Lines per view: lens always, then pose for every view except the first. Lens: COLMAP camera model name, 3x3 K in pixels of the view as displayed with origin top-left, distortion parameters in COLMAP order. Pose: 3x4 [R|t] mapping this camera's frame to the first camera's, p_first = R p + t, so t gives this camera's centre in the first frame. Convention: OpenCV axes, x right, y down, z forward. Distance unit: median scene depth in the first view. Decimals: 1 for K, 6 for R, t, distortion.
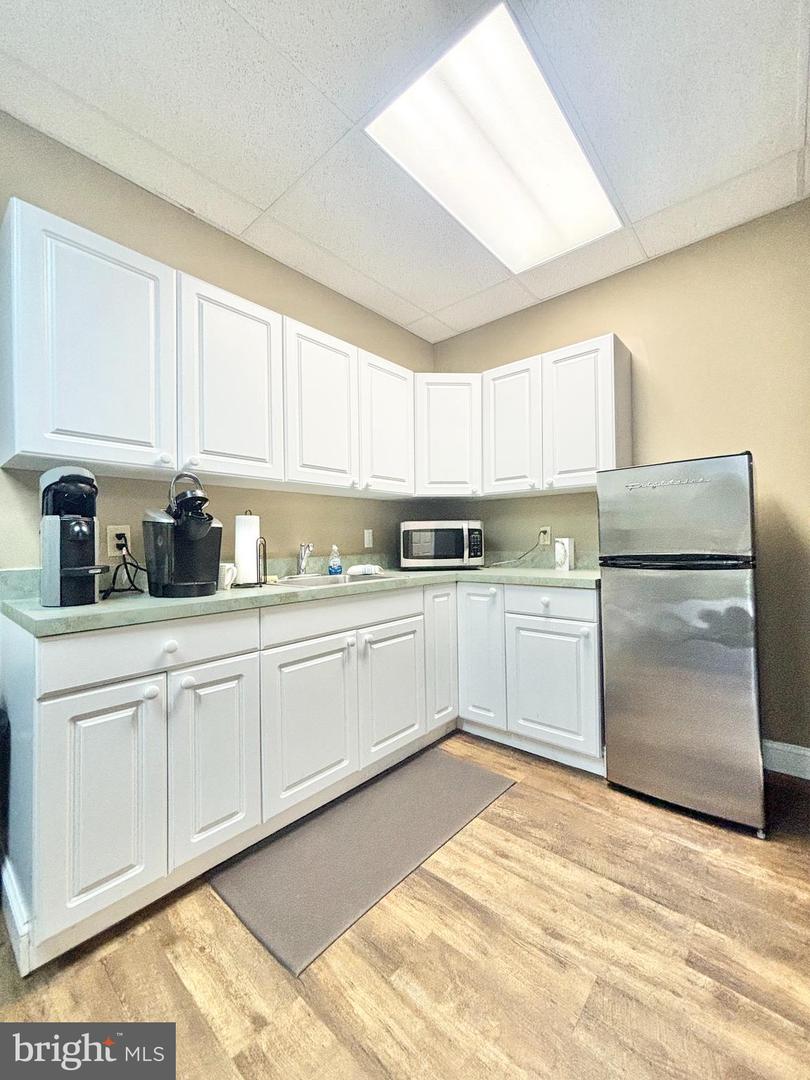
lens RADIAL K [[433.2, 0, 402.1], [0, 433.2, 536.9], [0, 0, 1]] dist [-0.000033, 0.000132]
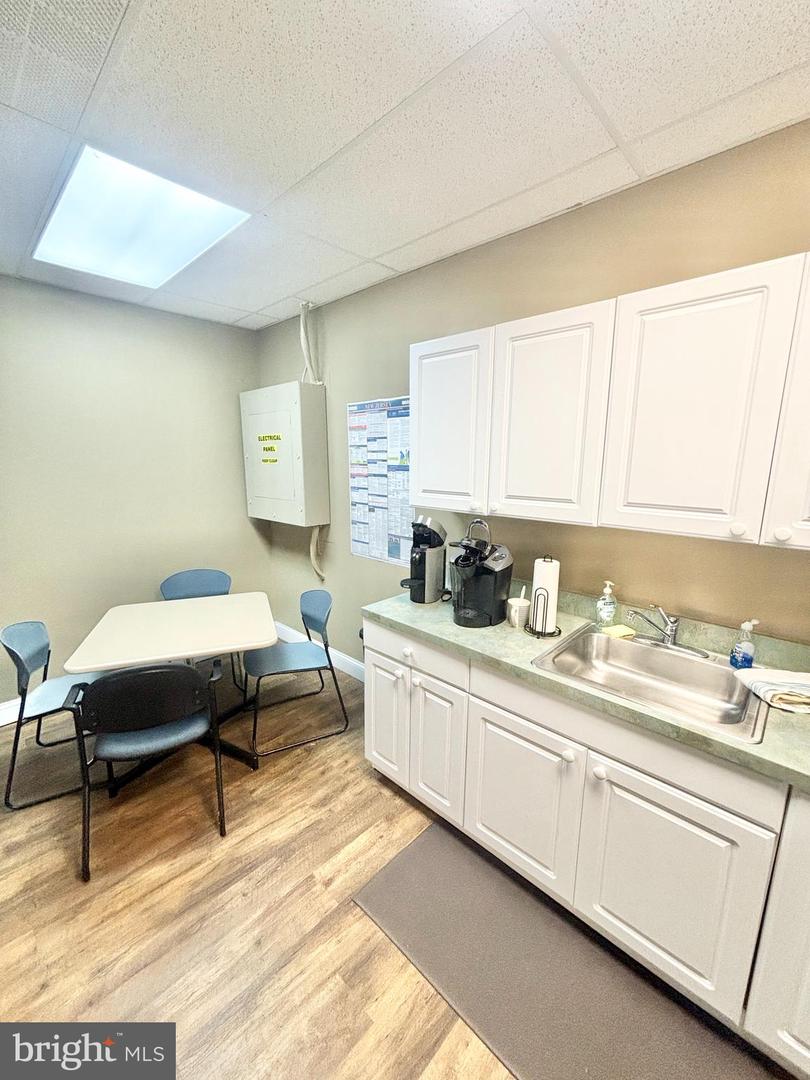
lens RADIAL K [[433.2, 0, 406.3], [0, 433.2, 537.7], [0, 0, 1]] dist [-0.000033, 0.000132]
pose [[-0.036049, 0.200519, -0.979026, 0.653402], [0.004779, 0.979687, 0.200478, -0.334761], [0.999339, 0.002548, -0.036275, 0.854905]]
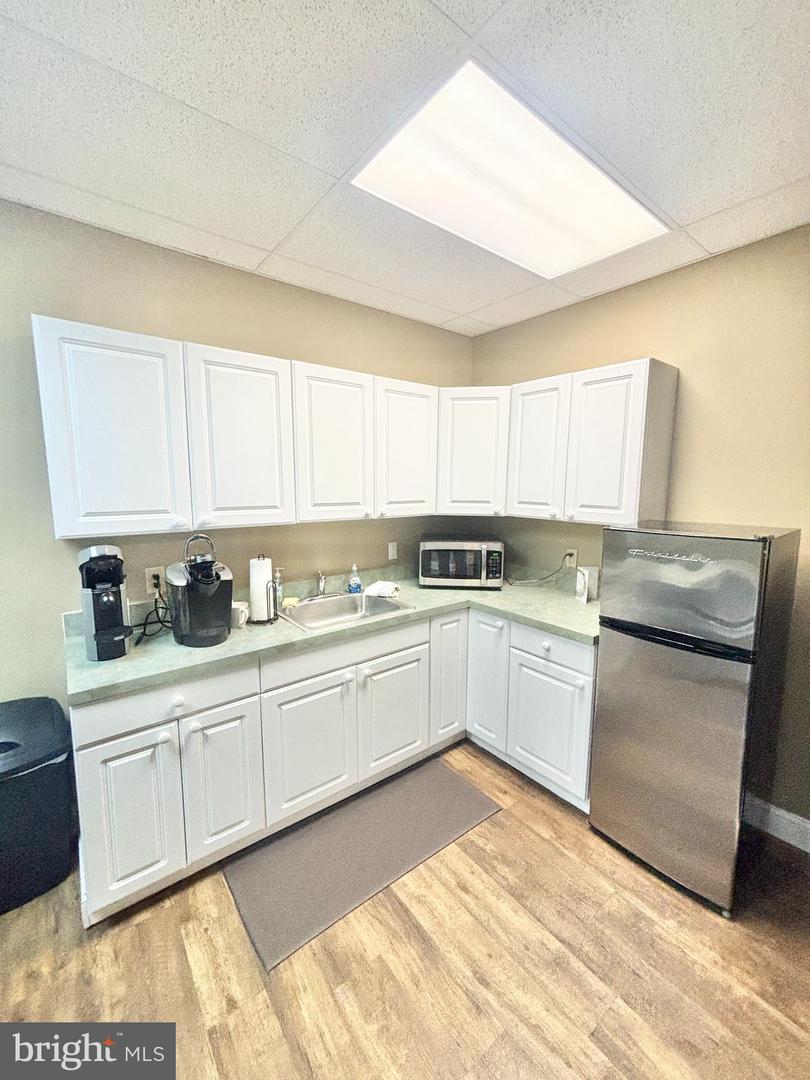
lens RADIAL K [[433.2, 0, 402.5], [0, 433.2, 536.9], [0, 0, 1]] dist [-0.000033, 0.000132]
pose [[0.983177, 0.042455, -0.177651, 0.227054], [-0.016934, 0.989610, 0.142779, -0.315796], [0.181867, -0.137368, 0.973681, -0.002760]]
